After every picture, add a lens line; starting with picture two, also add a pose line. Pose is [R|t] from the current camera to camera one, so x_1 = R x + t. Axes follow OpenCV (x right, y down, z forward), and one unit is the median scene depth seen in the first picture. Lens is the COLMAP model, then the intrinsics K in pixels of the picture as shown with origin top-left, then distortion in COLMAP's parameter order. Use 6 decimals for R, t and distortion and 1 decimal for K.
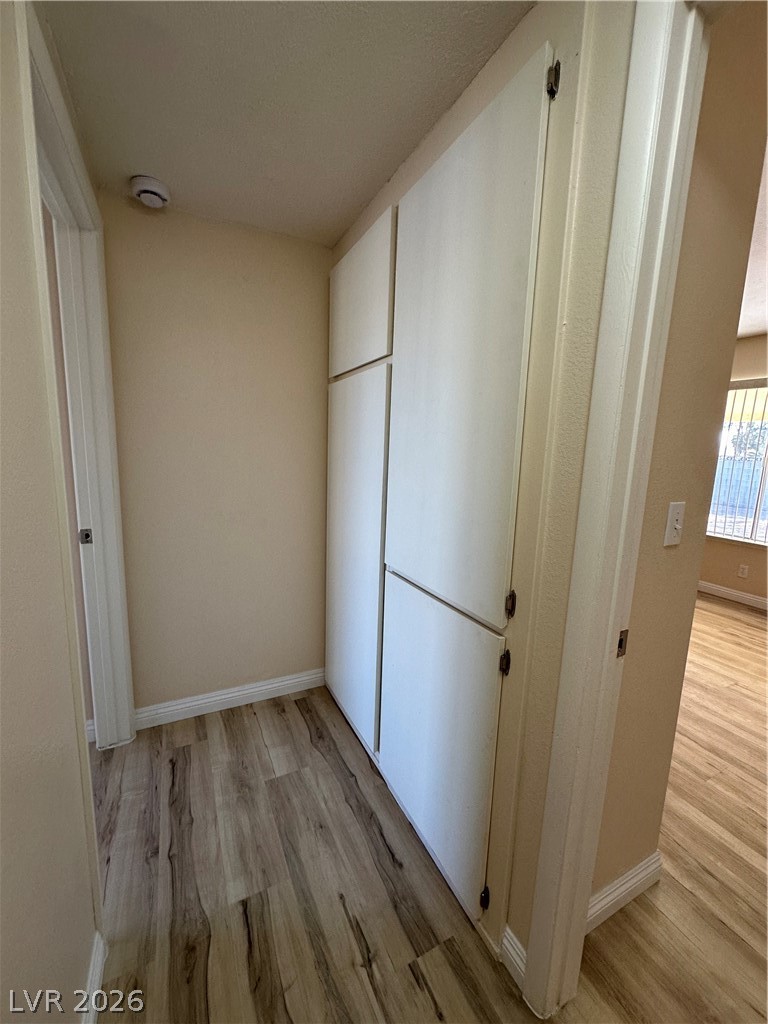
lens RADIAL K [[407.4, 0, 383.5], [0, 407.4, 513.9], [0, 0, 1]] dist [-0.000915, 0.000053]
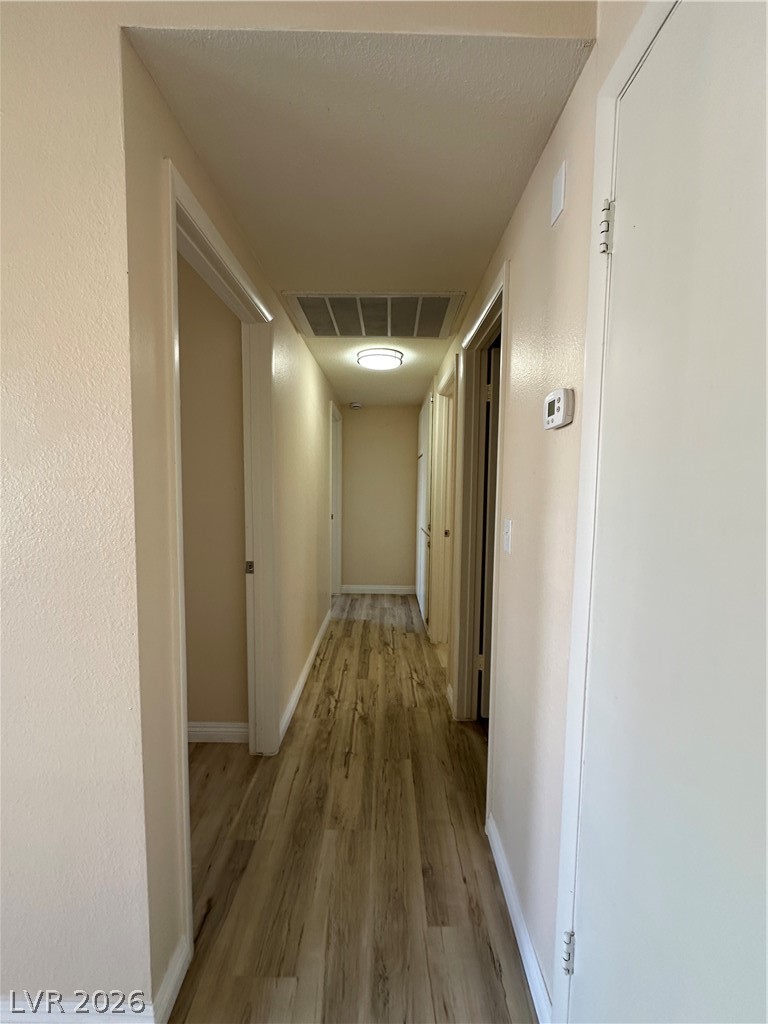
lens RADIAL K [[407.4, 0, 383.5], [0, 407.4, 513.9], [0, 0, 1]] dist [-0.000915, 0.000053]
pose [[0.888860, 0.008445, -0.458101, 1.072781], [-0.053353, 0.994936, -0.085180, 0.289288], [0.455062, 0.100154, 0.884809, -1.617427]]
